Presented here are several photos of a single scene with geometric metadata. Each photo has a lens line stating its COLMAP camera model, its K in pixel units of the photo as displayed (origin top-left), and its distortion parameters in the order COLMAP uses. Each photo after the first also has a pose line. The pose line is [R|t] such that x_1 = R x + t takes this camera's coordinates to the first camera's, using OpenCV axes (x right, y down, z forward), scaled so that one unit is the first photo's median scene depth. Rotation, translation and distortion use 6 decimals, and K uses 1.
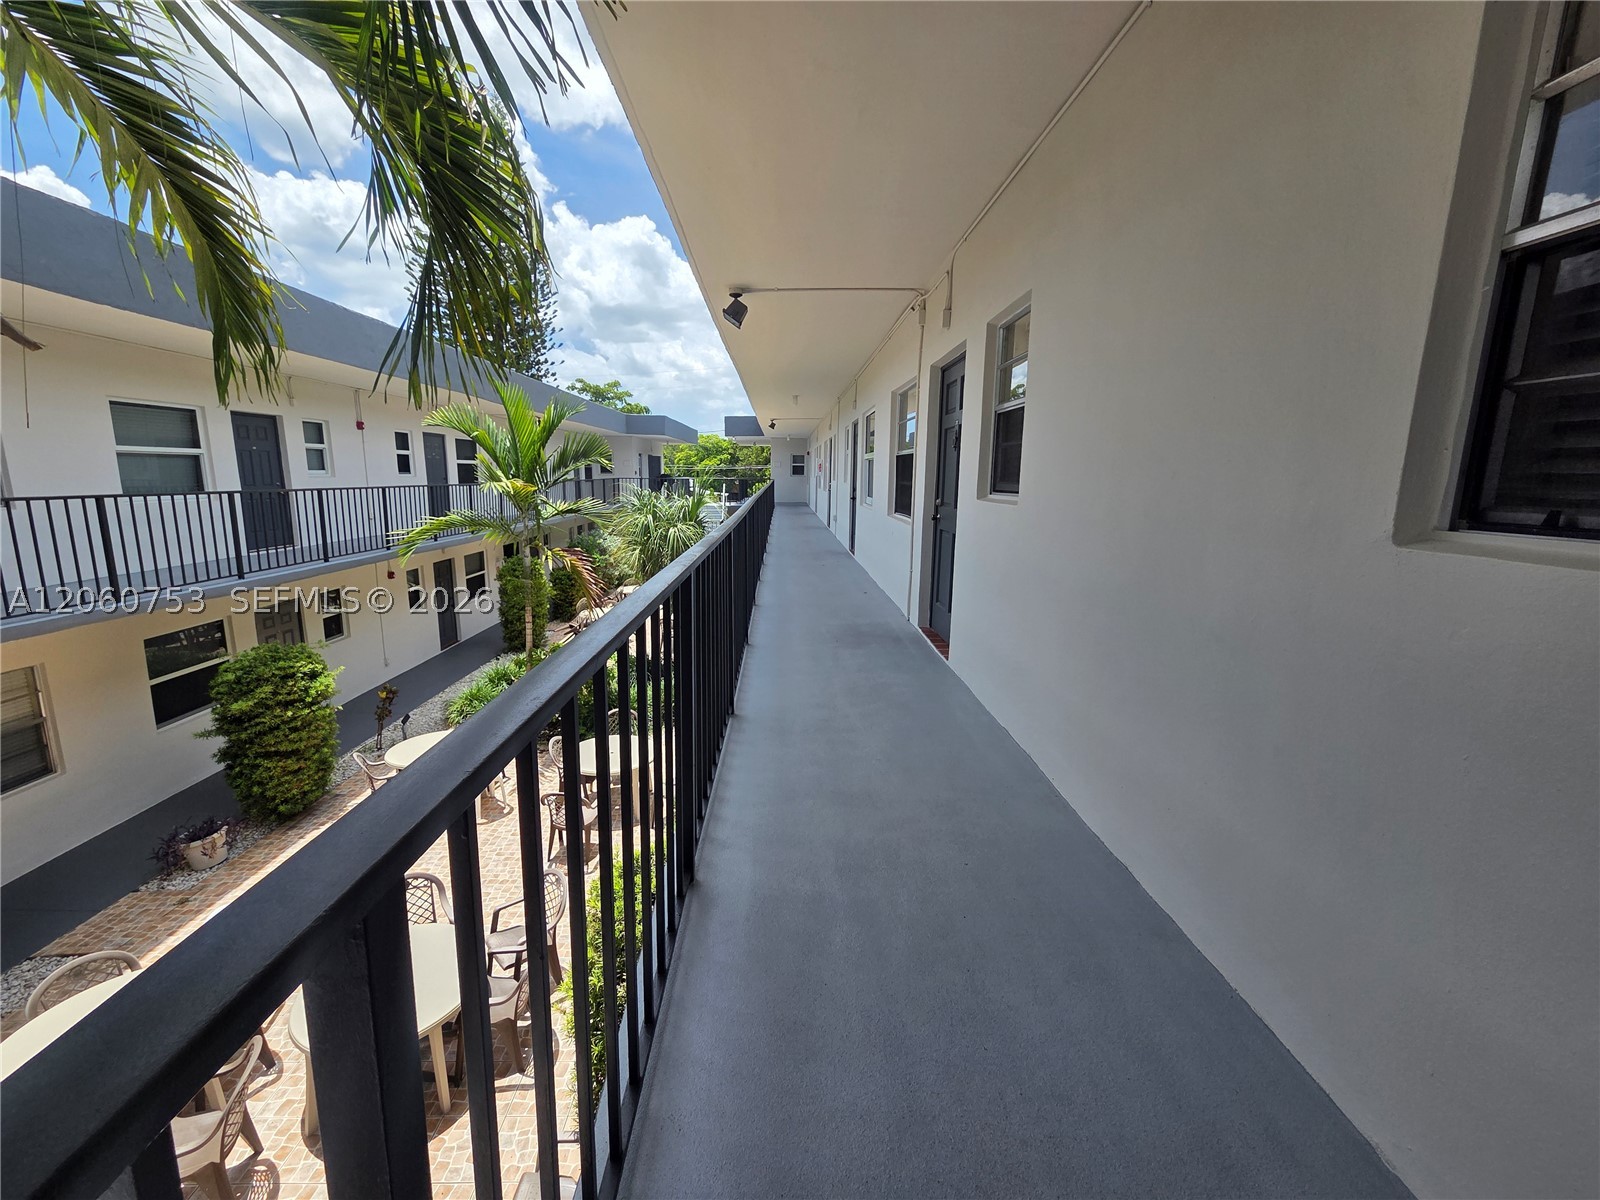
lens RADIAL K [[654.9, 0, 799.8], [0, 654.9, 589.1], [0, 0, 1]] dist [-0.000739, -0.000408]
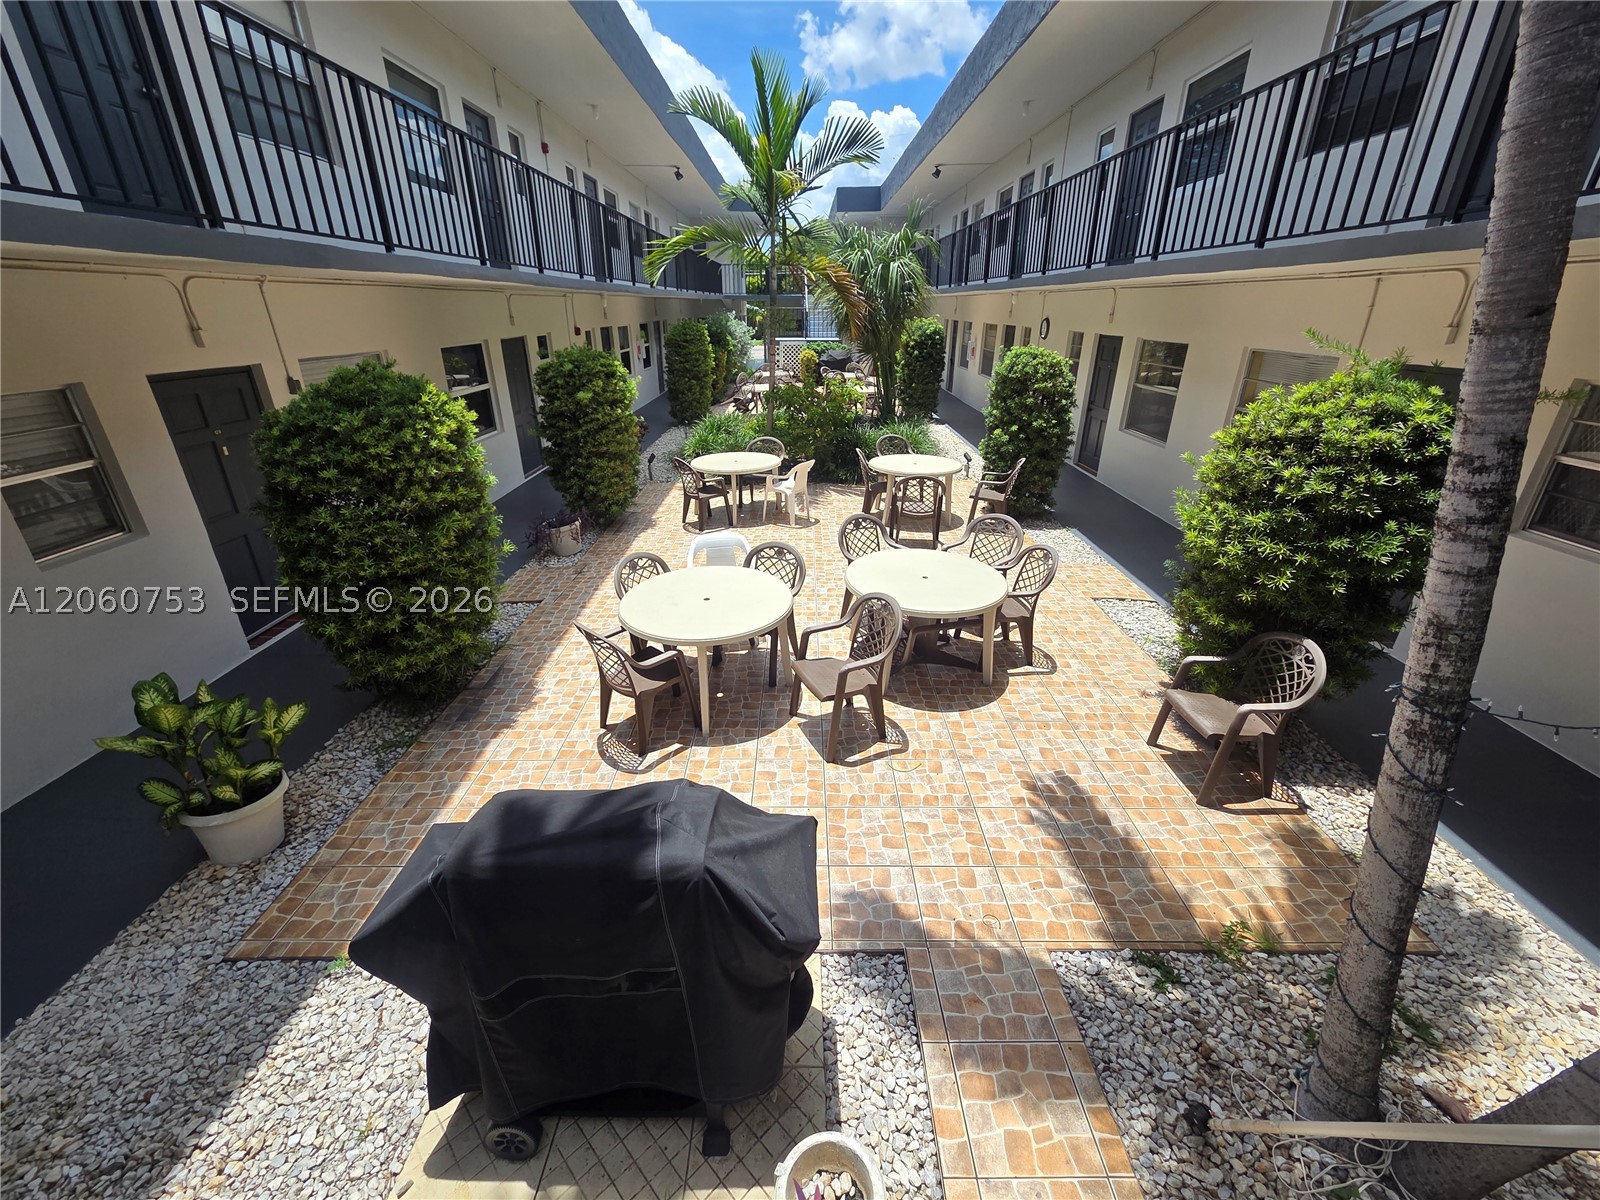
lens RADIAL K [[654.9, 0, 799.8], [0, 654.9, 589.1], [0, 0, 1]] dist [-0.000739, -0.000408]
pose [[0.999639, 0.001068, -0.026830, -0.414381], [0.005092, 0.973534, 0.228485, 0.196451], [0.026364, -0.228539, 0.973178, -0.017718]]
